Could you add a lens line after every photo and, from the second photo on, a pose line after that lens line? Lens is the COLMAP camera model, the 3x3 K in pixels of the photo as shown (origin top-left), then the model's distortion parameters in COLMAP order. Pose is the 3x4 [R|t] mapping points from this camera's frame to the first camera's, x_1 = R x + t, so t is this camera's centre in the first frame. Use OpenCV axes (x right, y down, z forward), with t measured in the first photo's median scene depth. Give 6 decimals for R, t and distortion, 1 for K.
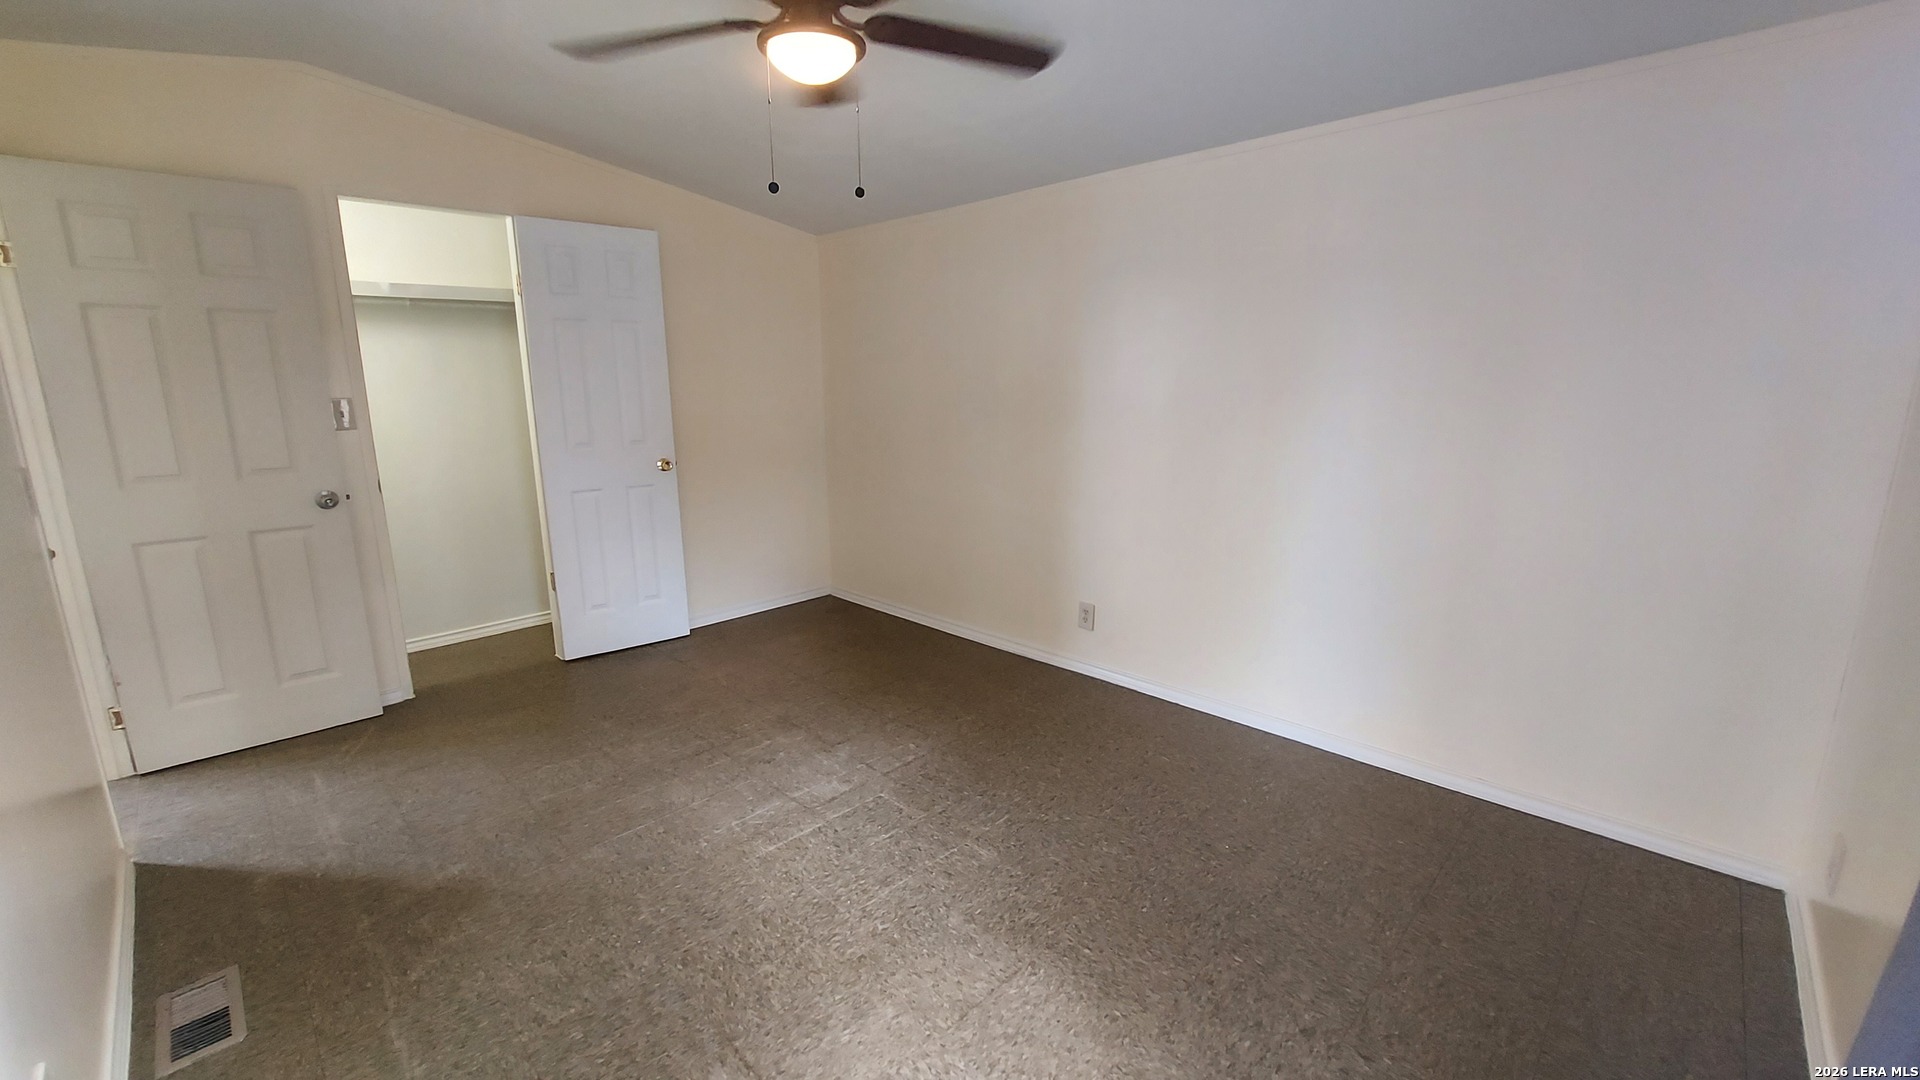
lens RADIAL K [[772.1, 0, 967.5], [0, 772.1, 547.5], [0, 0, 1]] dist [-0.017845, 0.000949]
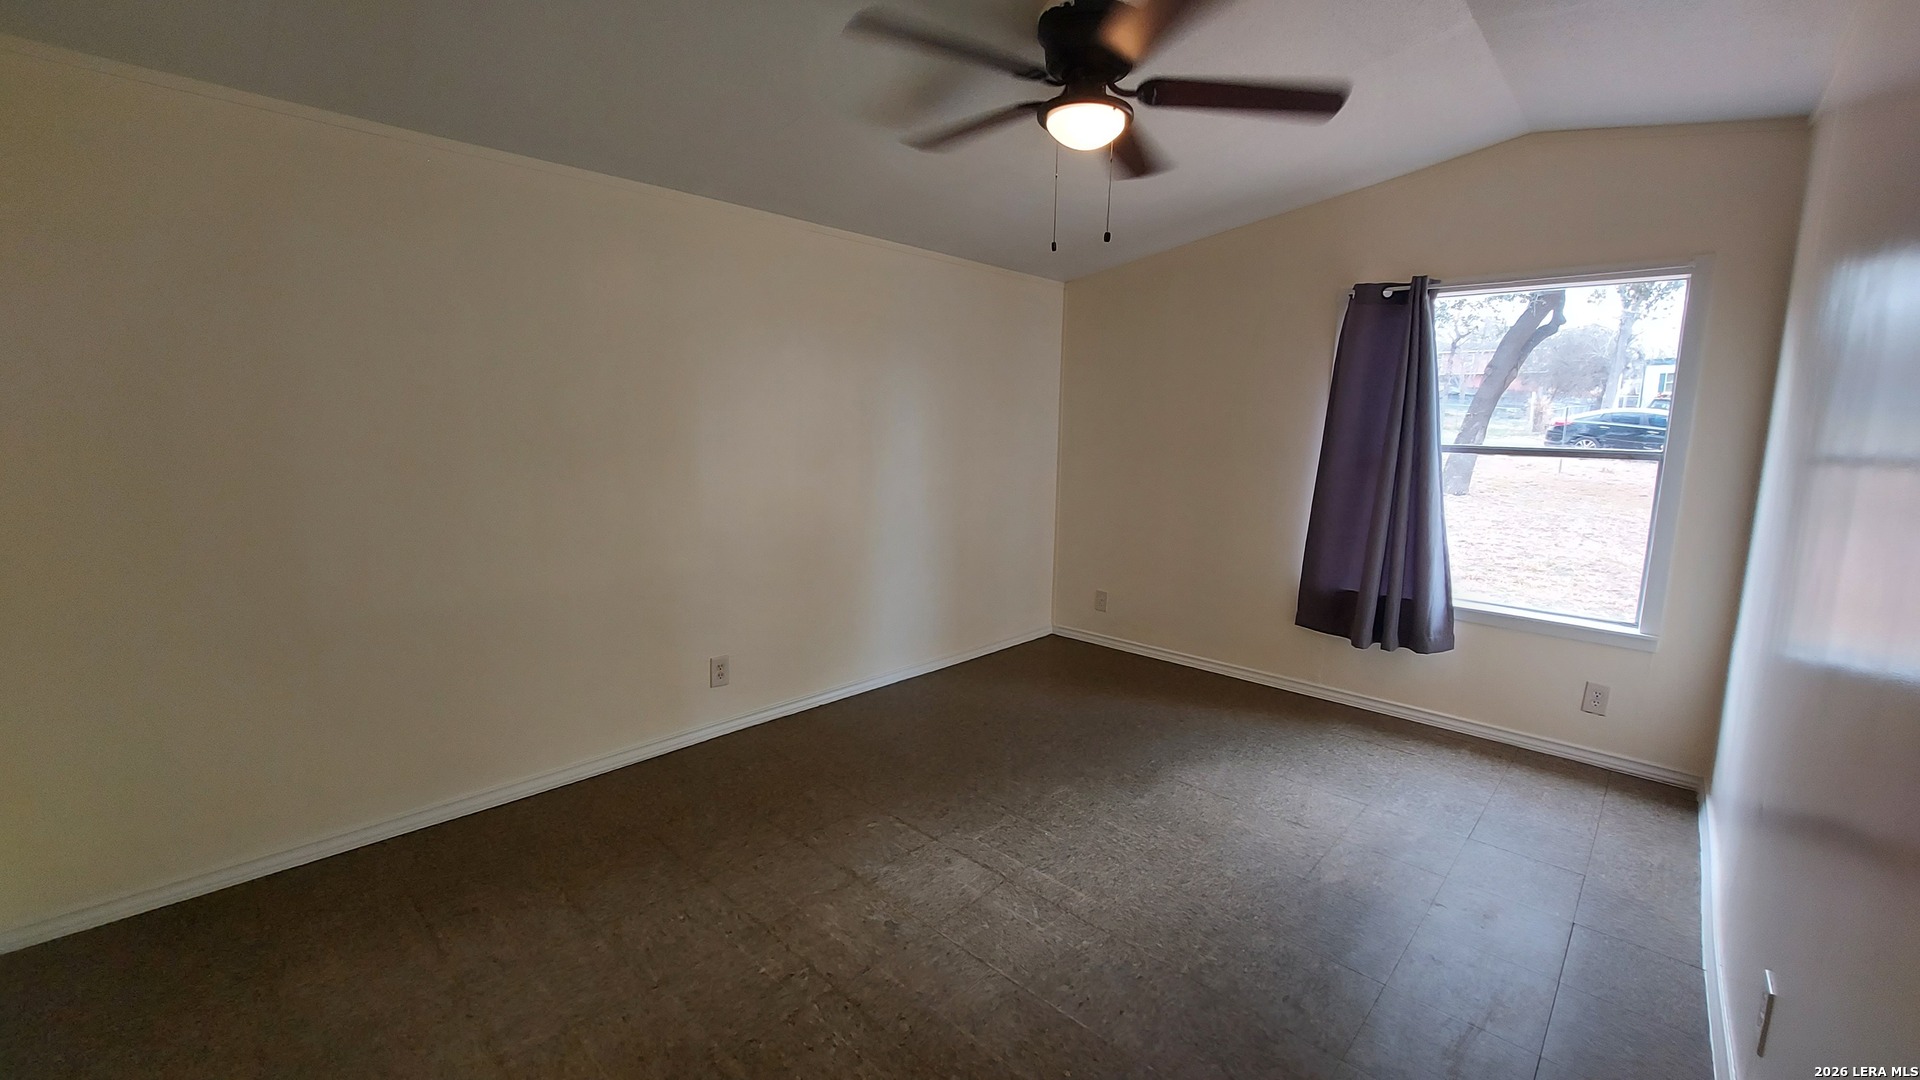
lens RADIAL K [[772.1, 0, 967.5], [0, 772.1, 547.5], [0, 0, 1]] dist [-0.017845, 0.000949]
pose [[-0.016573, -0.156126, 0.987598, -1.107045], [0.208724, 0.965432, 0.156125, -0.203492], [-0.977834, 0.208723, 0.016587, 1.005281]]
